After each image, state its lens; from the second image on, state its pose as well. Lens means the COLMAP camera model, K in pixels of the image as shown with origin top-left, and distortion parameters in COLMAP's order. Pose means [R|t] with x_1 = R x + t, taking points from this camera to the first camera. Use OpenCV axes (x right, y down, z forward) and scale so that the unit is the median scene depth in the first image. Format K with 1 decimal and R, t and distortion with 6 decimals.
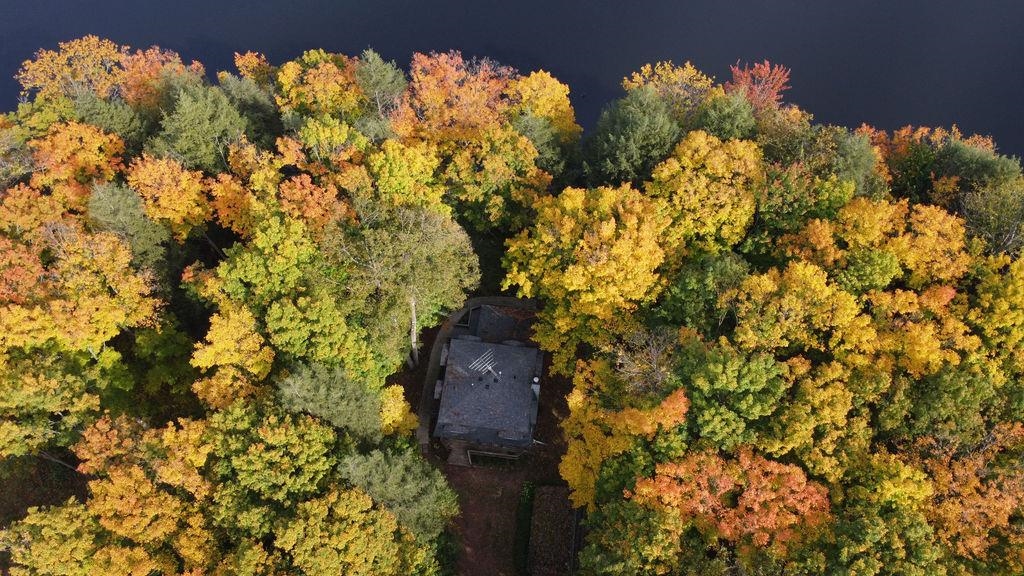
lens RADIAL K [[762.7, 0, 512.0], [0, 762.7, 288.0], [0, 0, 1]] dist [-0.004129, 0.003070]
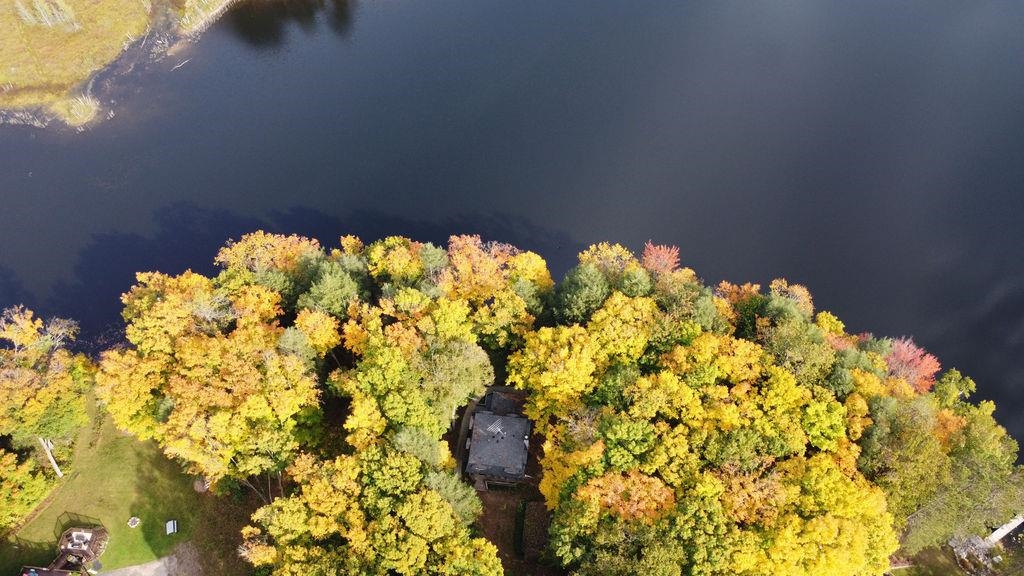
lens RADIAL K [[762.7, 0, 512.0], [0, 762.7, 288.0], [0, 0, 1]] dist [-0.004129, 0.003070]
pose [[0.999992, -0.003644, 0.001760, -0.002302], [0.003797, 0.995363, -0.096111, -0.054336], [-0.001402, 0.096117, 0.995369, -0.827913]]
